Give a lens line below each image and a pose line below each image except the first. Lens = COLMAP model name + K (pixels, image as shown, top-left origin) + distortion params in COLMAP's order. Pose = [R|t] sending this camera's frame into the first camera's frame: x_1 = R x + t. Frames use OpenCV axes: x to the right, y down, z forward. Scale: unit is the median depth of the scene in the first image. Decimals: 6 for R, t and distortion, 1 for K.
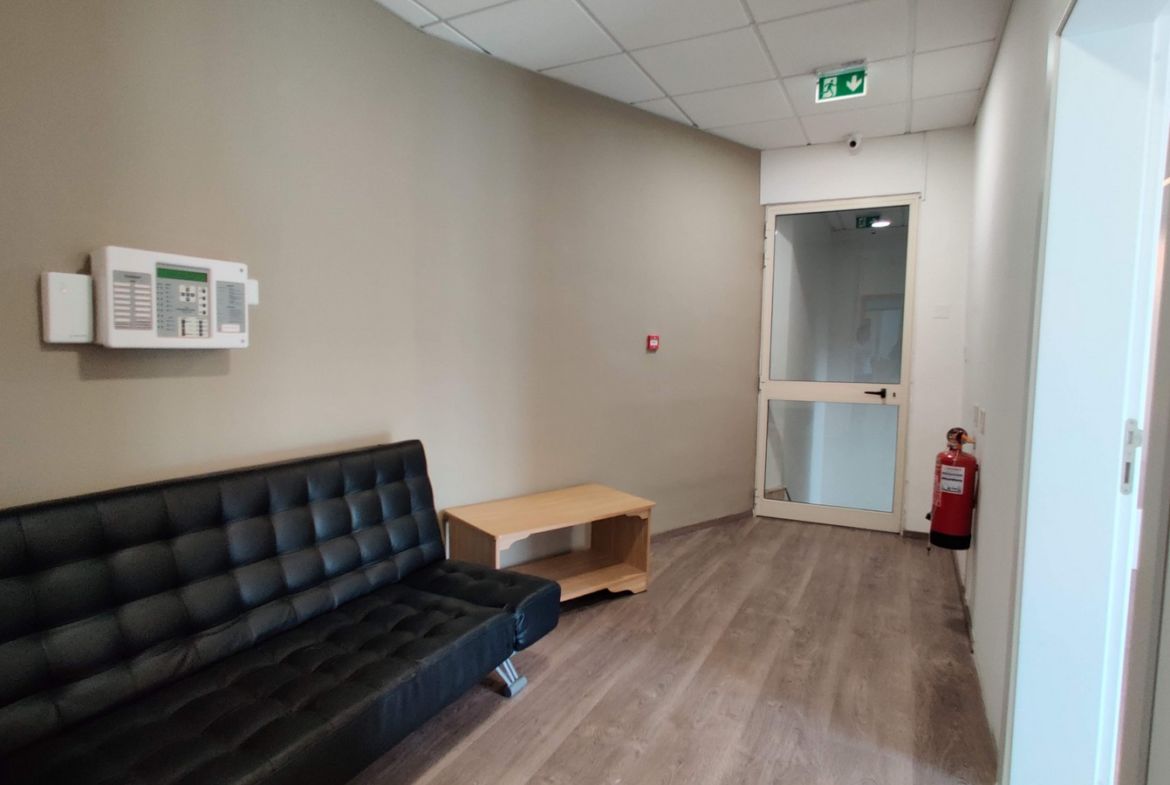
lens RADIAL K [[622.4, 0, 595.1], [0, 622.4, 391.3], [0, 0, 1]] dist [0.004789, 0.005104]
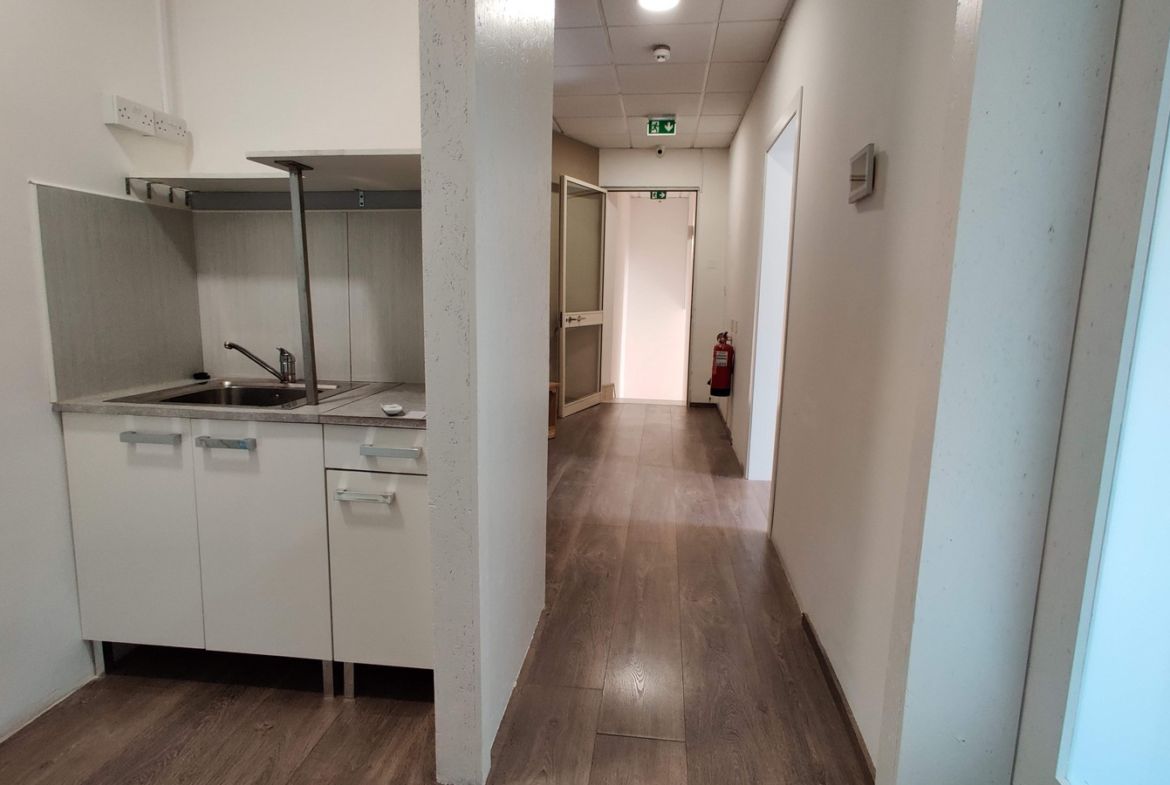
lens RADIAL K [[622.4, 0, 584.1], [0, 622.4, 384.9], [0, 0, 1]] dist [0.004789, 0.005104]
pose [[0.944428, -0.049038, 0.325040, -0.403323], [0.022515, 0.996138, 0.084867, 0.053504], [-0.327947, -0.072833, 0.941884, -0.589567]]
